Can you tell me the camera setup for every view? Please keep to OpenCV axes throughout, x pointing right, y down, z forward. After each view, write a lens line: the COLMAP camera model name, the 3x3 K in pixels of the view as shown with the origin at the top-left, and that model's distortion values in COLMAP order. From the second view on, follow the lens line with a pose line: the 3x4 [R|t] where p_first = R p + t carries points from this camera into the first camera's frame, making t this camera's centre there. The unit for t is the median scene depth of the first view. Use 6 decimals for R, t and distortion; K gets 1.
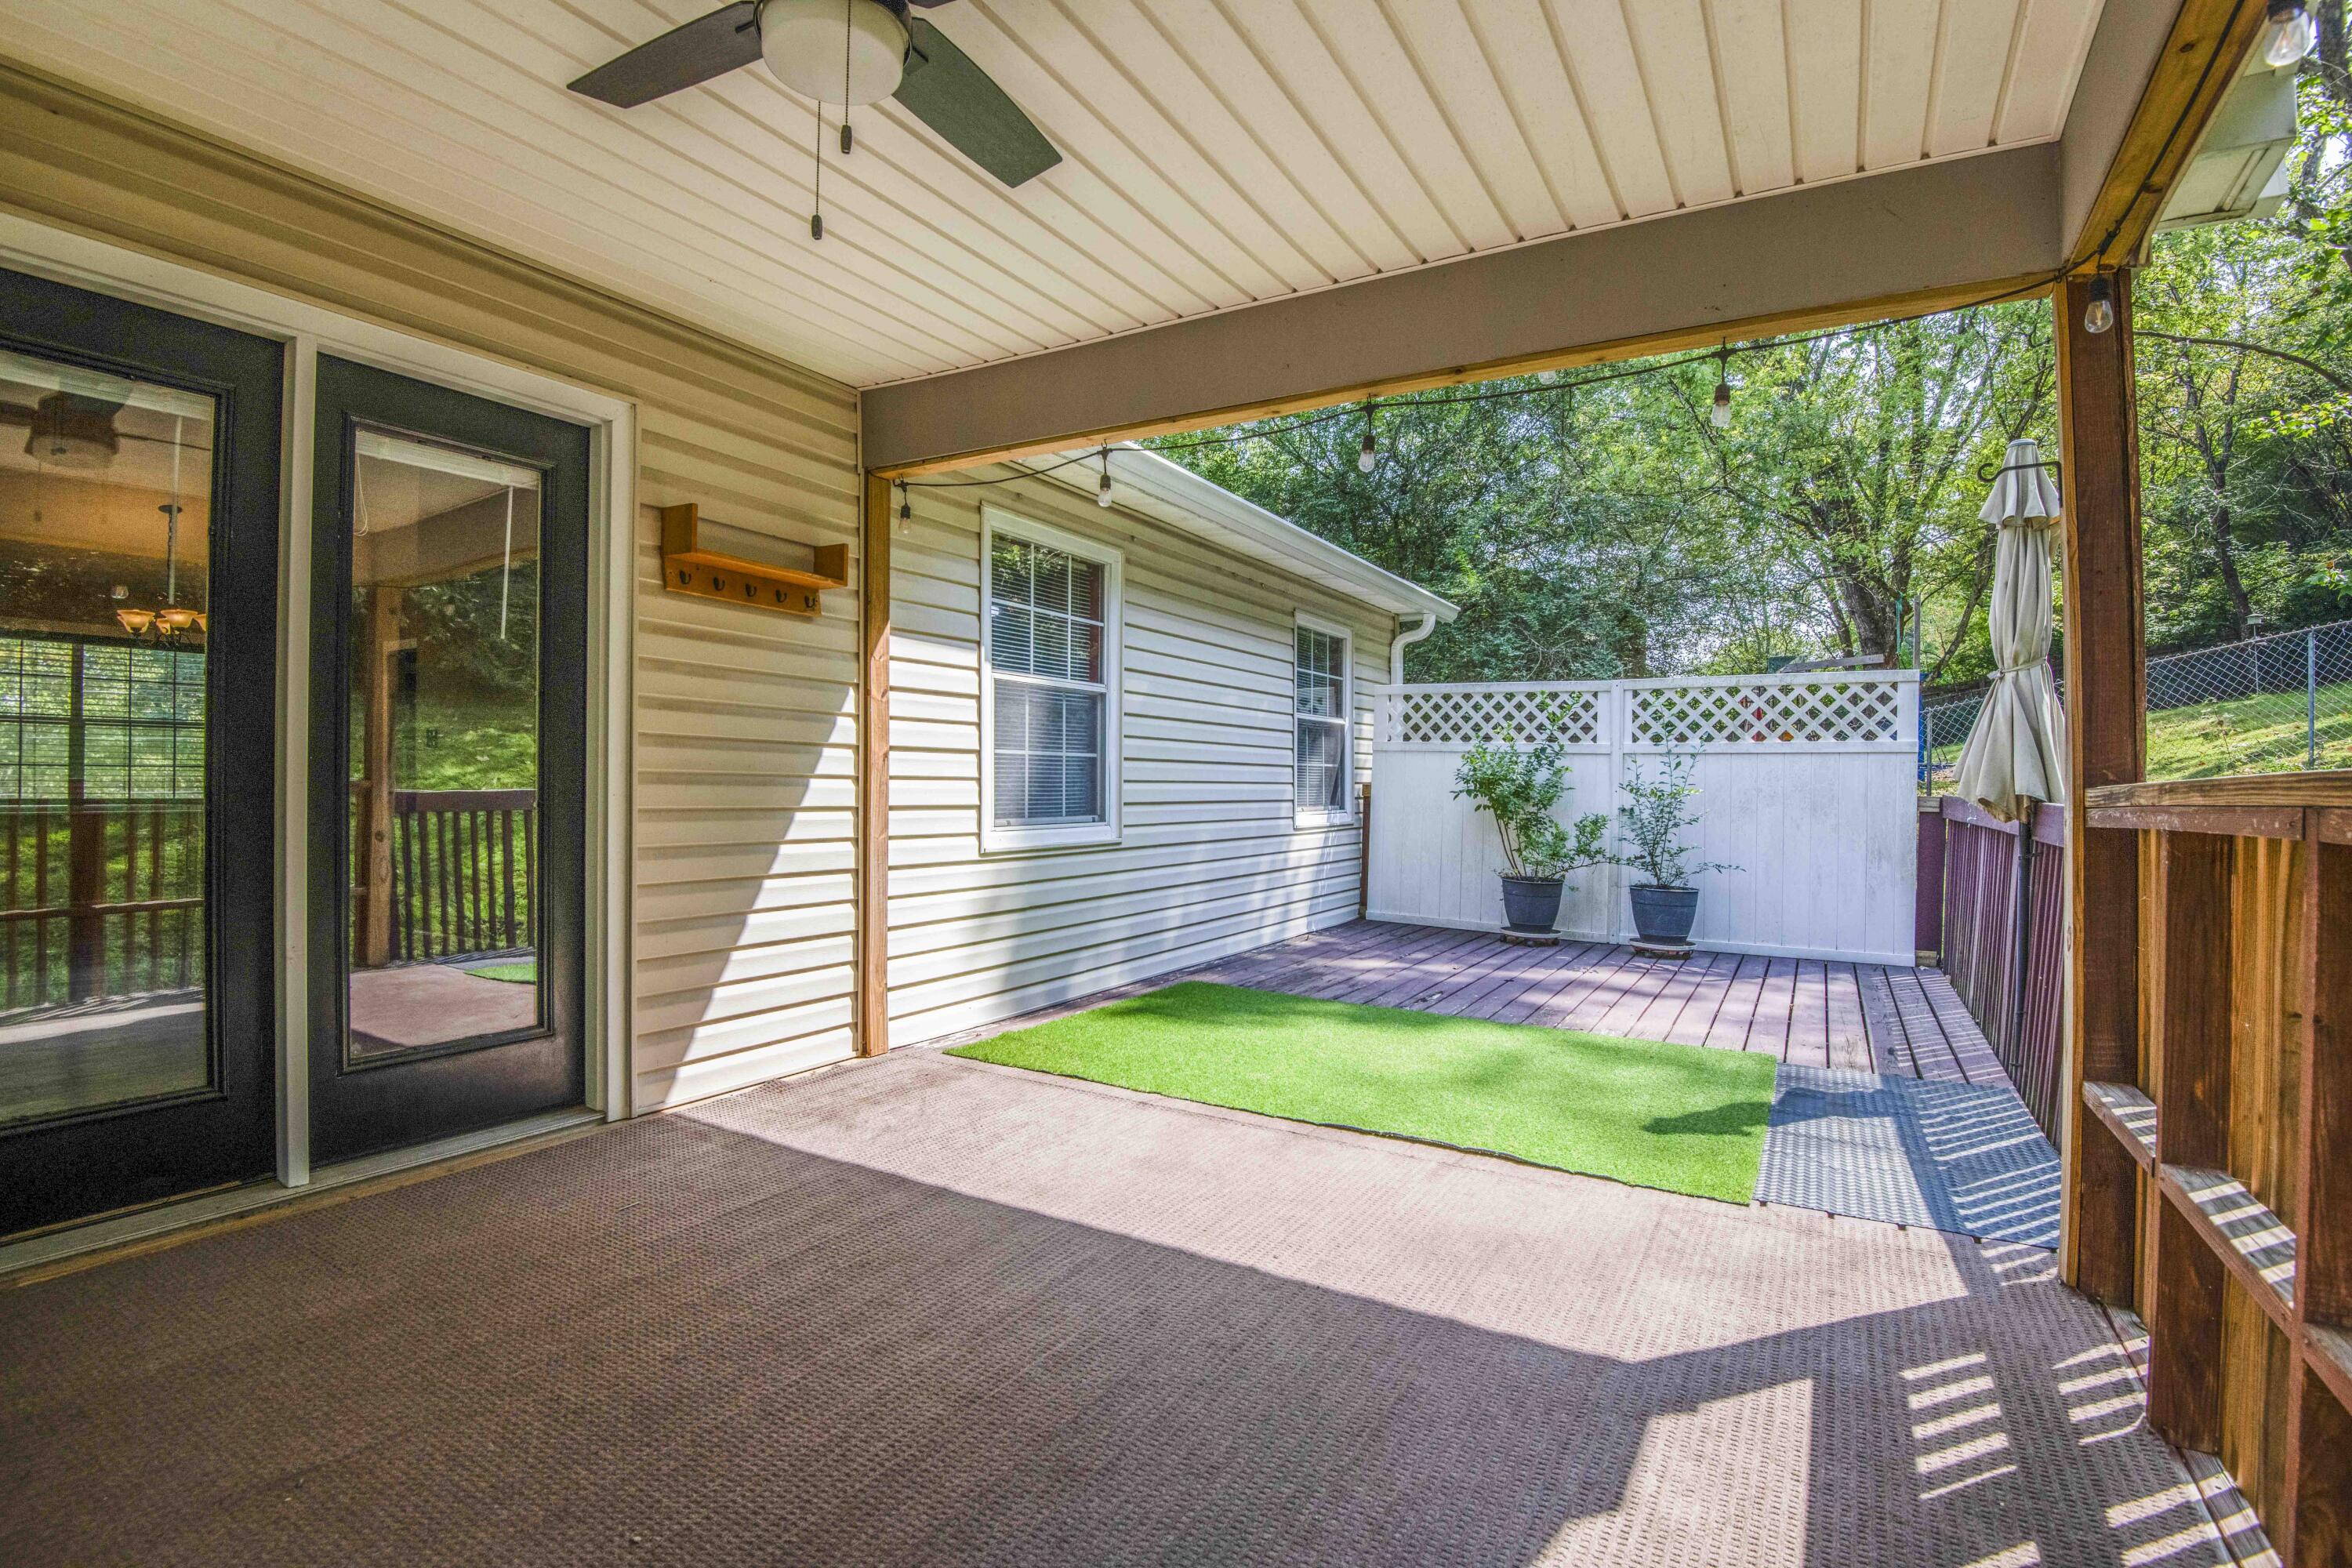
lens RADIAL K [[1093.8, 0, 1176.9], [0, 1093.8, 782.0], [0, 0, 1]] dist [-0.022607, -0.012366]
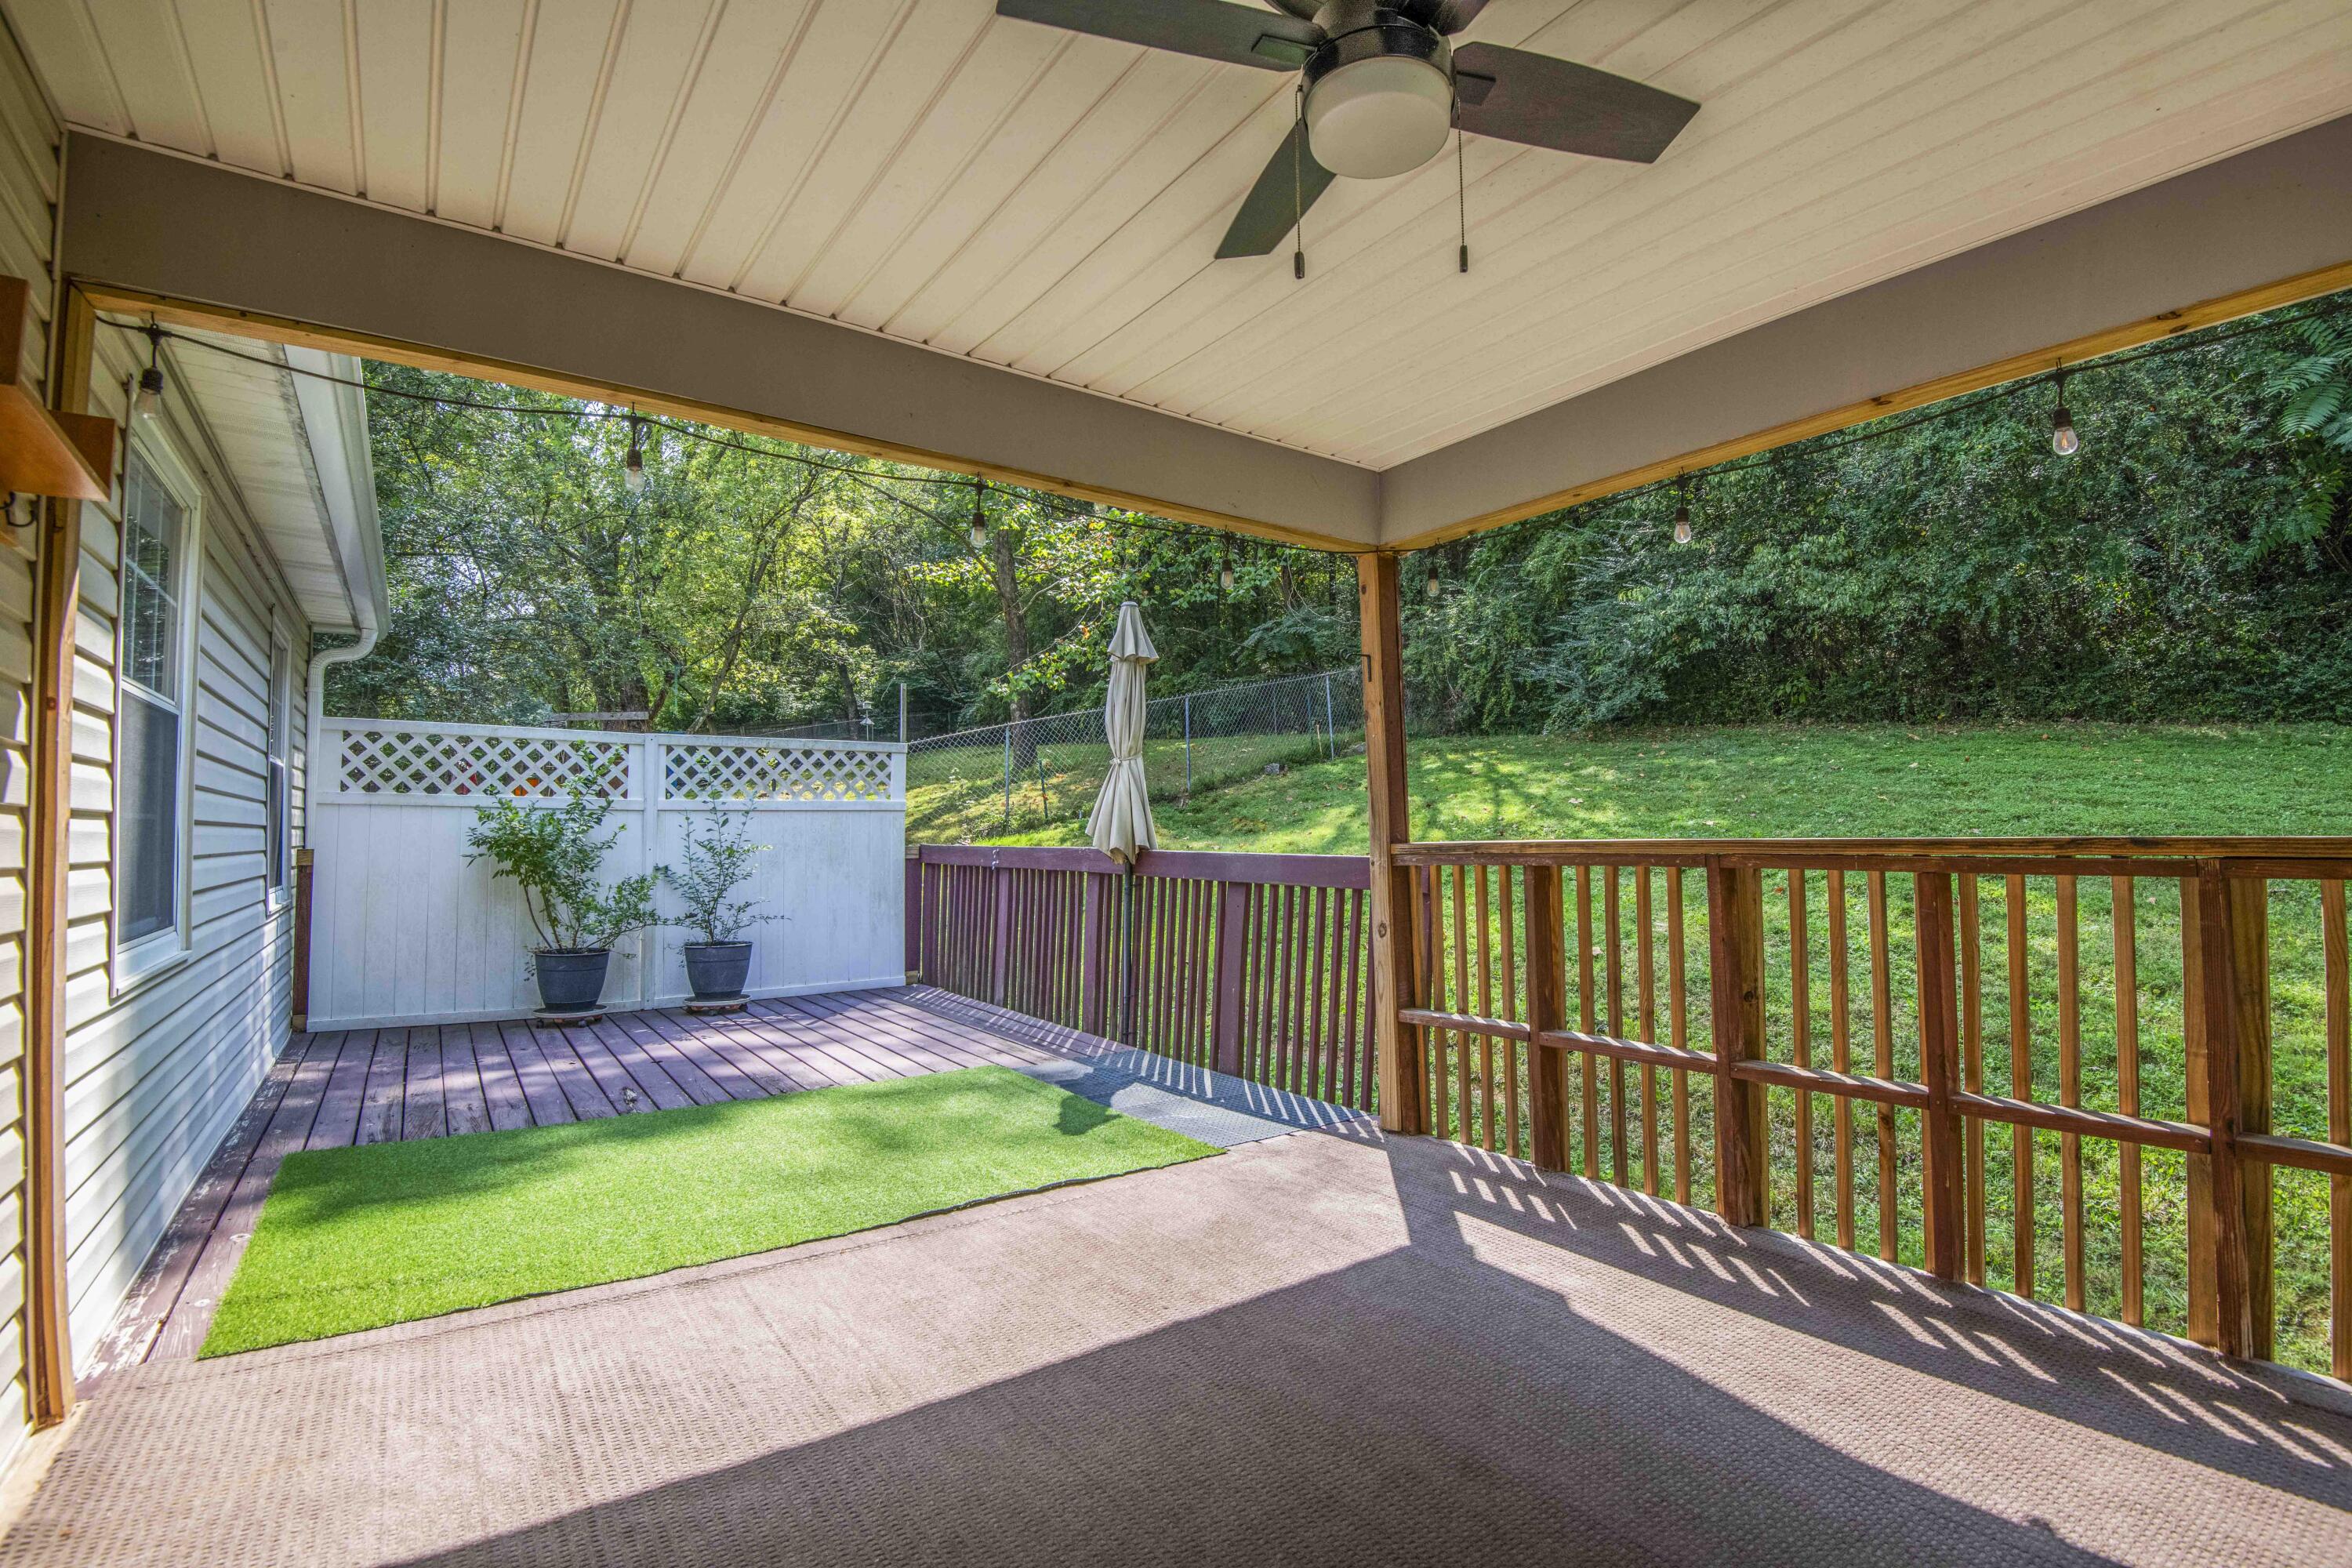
lens RADIAL K [[1093.8, 0, 1191.7], [0, 1093.8, 783.1], [0, 0, 1]] dist [-0.022607, -0.012366]
pose [[0.397974, 0.023543, 0.917094, -0.522742], [0.013905, 0.999401, -0.031690, -0.023196], [-0.917291, 0.025364, 0.397409, 0.324300]]
